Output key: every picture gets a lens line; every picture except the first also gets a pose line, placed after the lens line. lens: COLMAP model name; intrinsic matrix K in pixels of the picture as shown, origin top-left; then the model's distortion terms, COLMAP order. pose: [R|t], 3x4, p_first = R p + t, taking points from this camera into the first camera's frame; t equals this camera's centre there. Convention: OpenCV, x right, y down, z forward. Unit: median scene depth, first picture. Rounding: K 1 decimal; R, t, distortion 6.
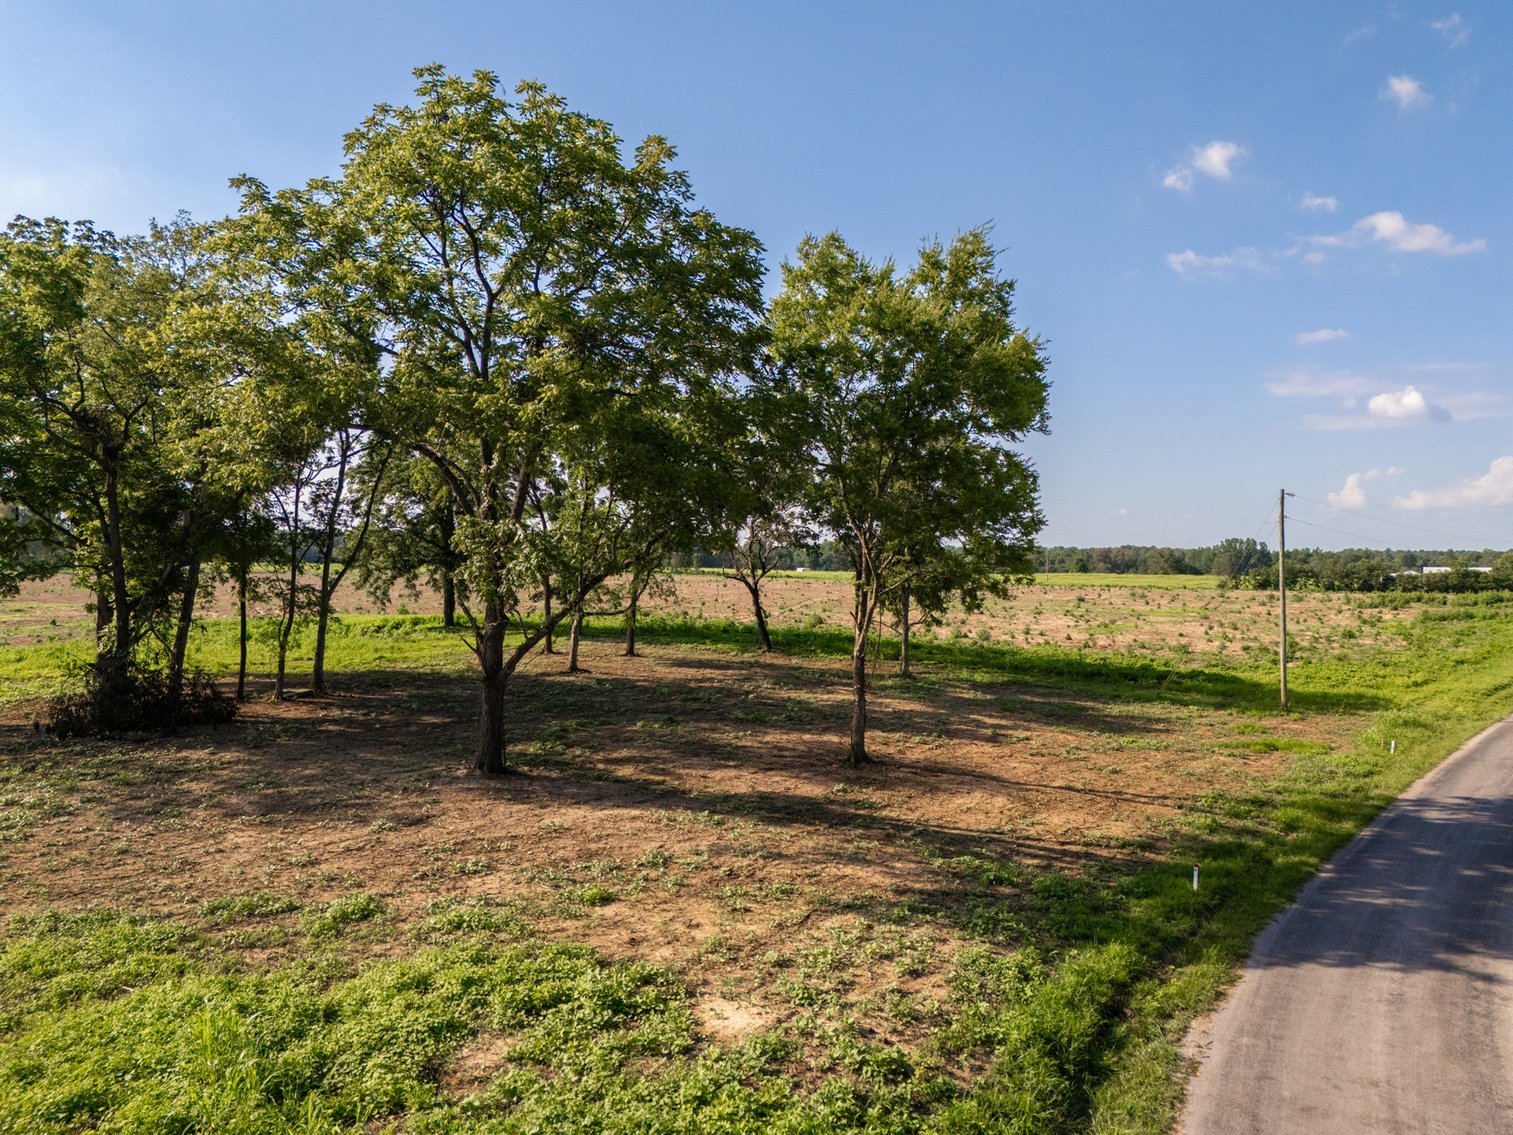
lens RADIAL K [[1106.2, 0, 753.1], [0, 1106.2, 565.4], [0, 0, 1]] dist [0.051744, -0.027417]
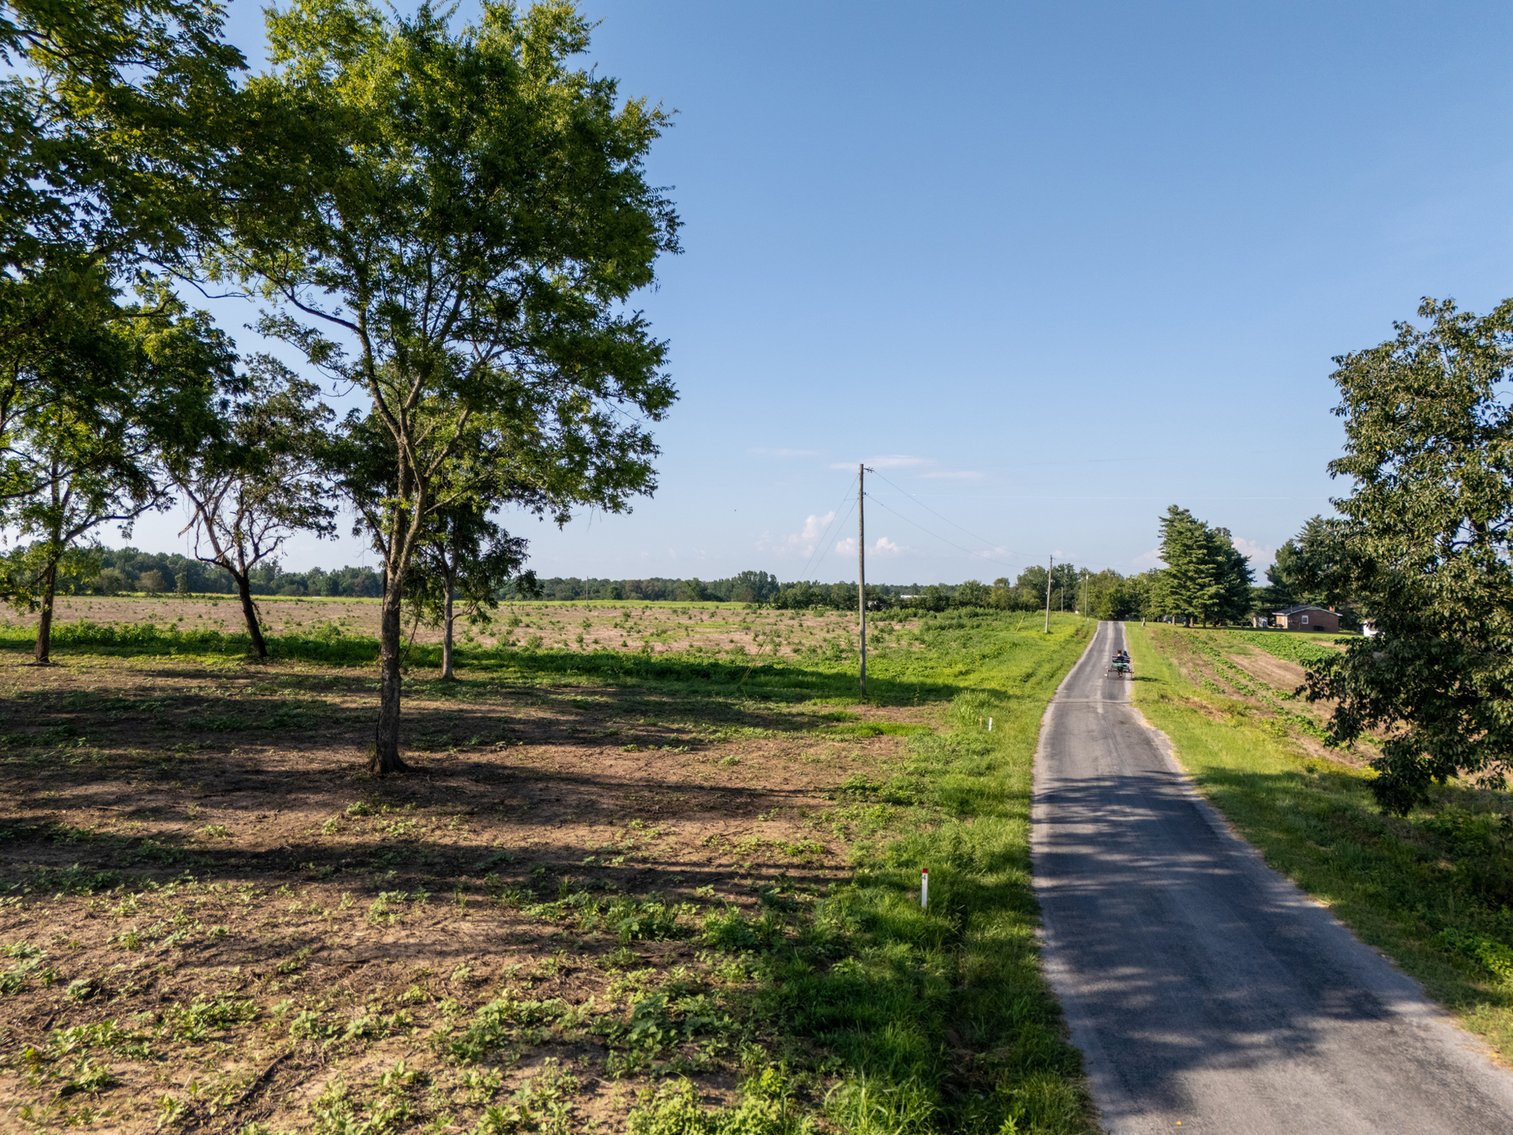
lens RADIAL K [[1106.2, 0, 759.7], [0, 1106.2, 562.9], [0, 0, 1]] dist [0.051744, -0.027417]
pose [[0.912805, 0.014791, 0.408129, 0.011727], [-0.001299, 0.999444, -0.033316, 0.035711], [-0.408395, 0.029881, 0.912316, 0.141495]]
